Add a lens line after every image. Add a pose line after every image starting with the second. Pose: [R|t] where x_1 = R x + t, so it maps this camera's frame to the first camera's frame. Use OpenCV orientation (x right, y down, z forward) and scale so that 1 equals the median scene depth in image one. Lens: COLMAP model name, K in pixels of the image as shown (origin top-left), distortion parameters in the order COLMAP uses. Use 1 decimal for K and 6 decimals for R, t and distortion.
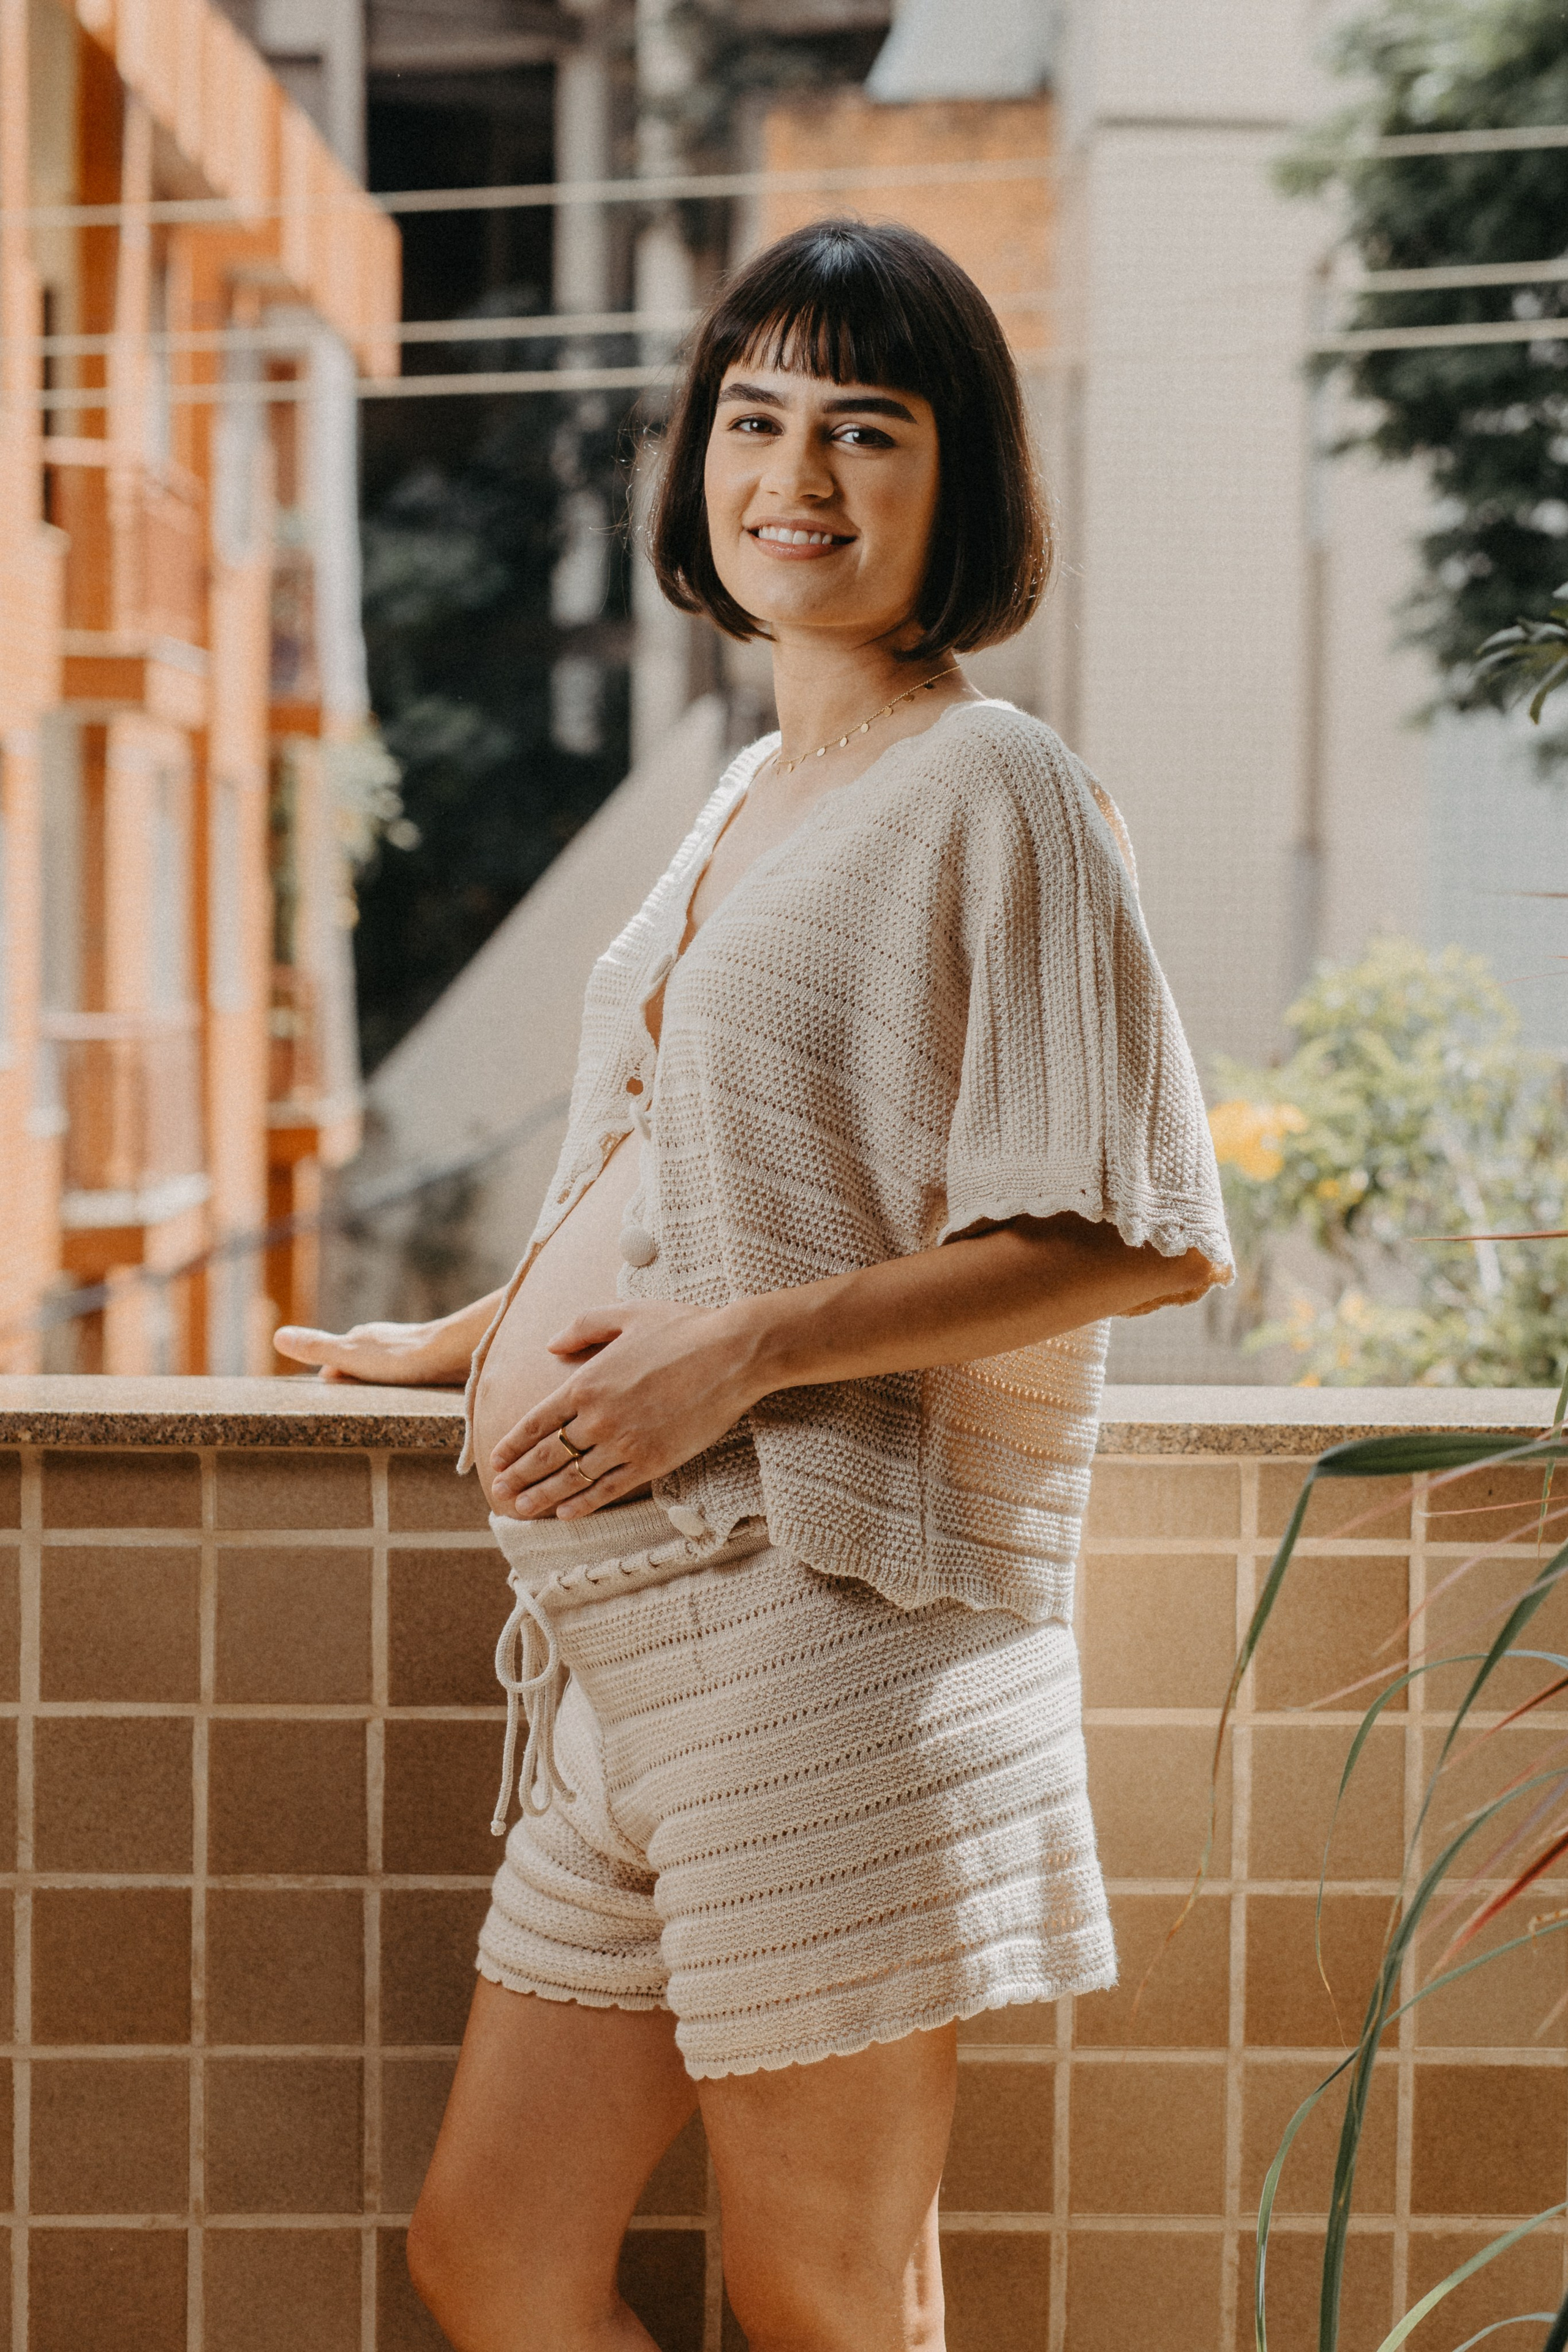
lens RADIAL K [[5627.9, 0, 783.6], [0, 5627.9, 1175.8], [0, 0, 1]] dist [-0.069790, 0.000000]
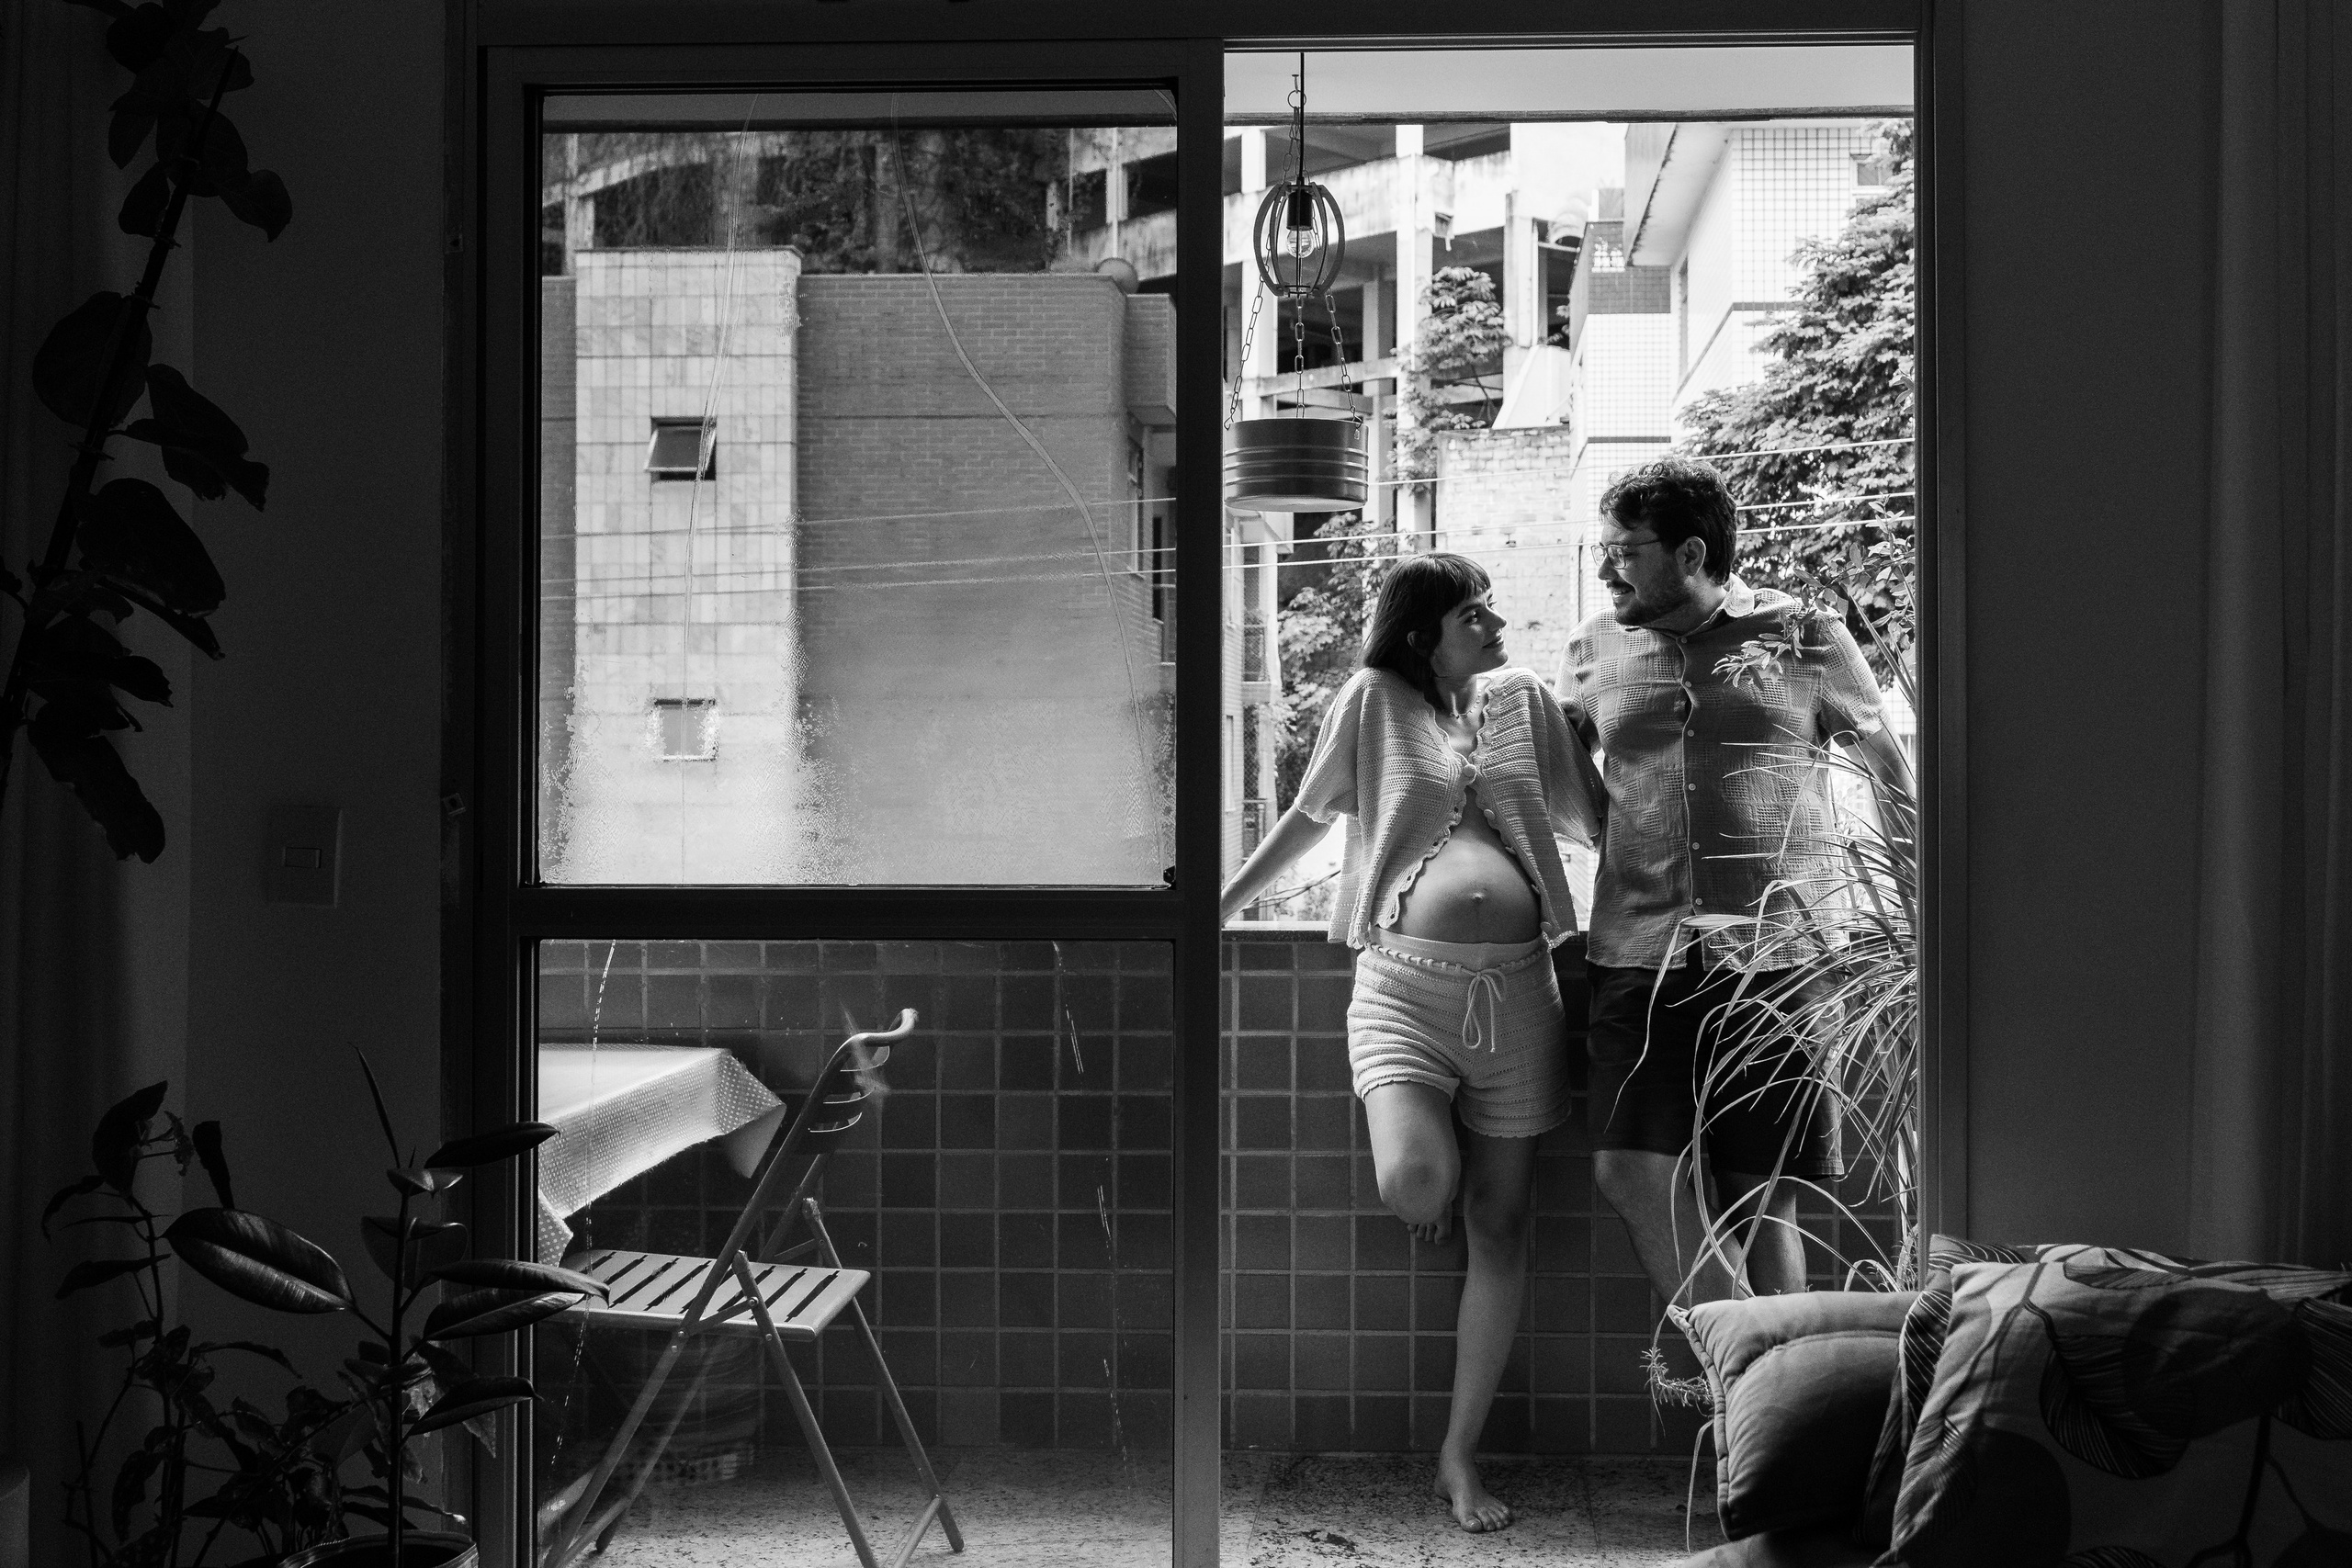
lens RADIAL K [[2394.1, 0, 1178.2], [0, 2394.1, 782.8], [0, 0, 1]] dist [-0.002737, 0.000000]
pose [[0.992984, -0.019731, -0.116591, -0.015087], [0.014718, 0.998936, -0.043701, 0.017976], [0.117329, 0.041679, 0.992218, -0.237721]]
